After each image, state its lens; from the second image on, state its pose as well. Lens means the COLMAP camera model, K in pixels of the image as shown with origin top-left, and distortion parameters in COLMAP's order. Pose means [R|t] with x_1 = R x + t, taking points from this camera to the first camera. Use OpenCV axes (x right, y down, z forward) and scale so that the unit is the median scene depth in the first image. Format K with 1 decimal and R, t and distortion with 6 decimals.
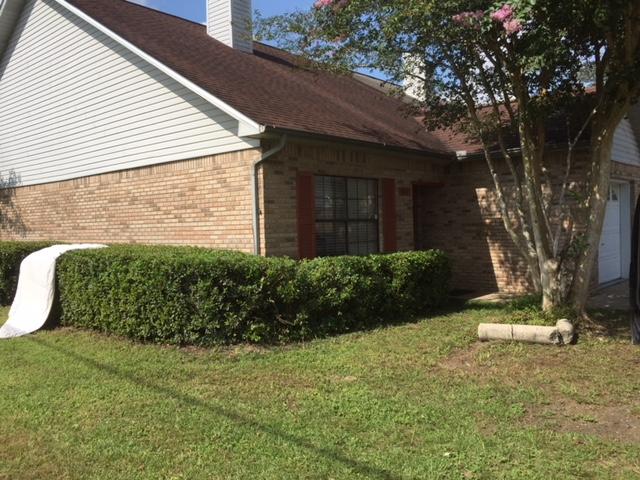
lens RADIAL K [[542.3, 0, 321.6], [0, 542.3, 221.9], [0, 0, 1]] dist [0.044667, -0.005312]
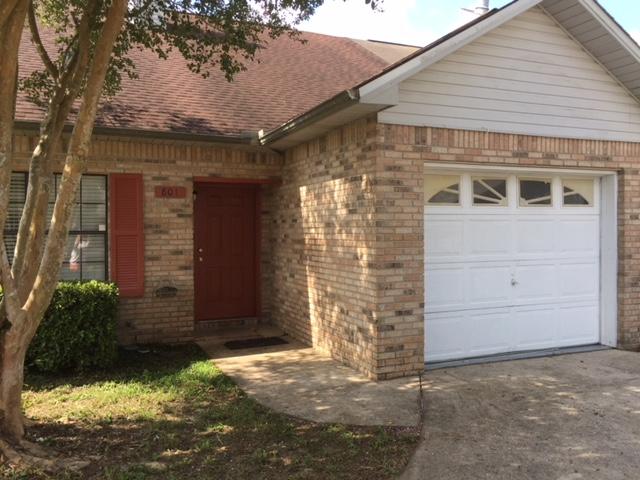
lens RADIAL K [[544.4, 0, 328.7], [0, 544.4, 221.4], [0, 0, 1]] dist [0.071734, -0.076675]
pose [[0.906973, 0.016052, -0.420883, 0.829747], [-0.017172, 0.999852, 0.001129, -0.029029], [0.420839, 0.006204, 0.907114, 0.581831]]
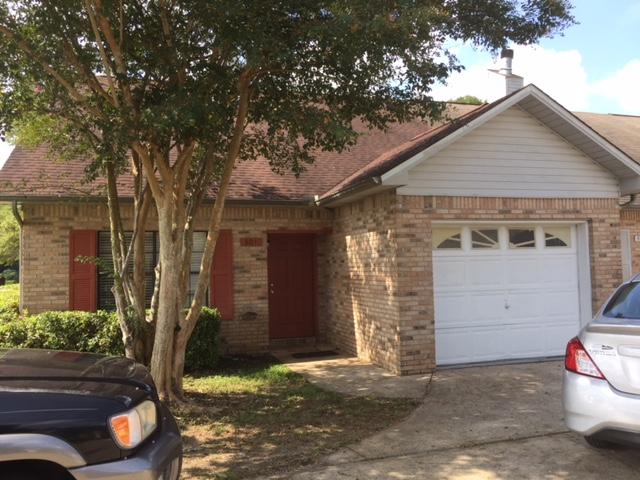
lens RADIAL K [[544.4, 0, 328.7], [0, 544.4, 221.4], [0, 0, 1]] dist [0.071734, -0.076675]
pose [[0.860888, -0.030859, -0.507859, 0.987889], [0.001203, 0.998280, -0.058618, -0.046409], [0.508794, 0.049853, 0.859444, 0.320116]]
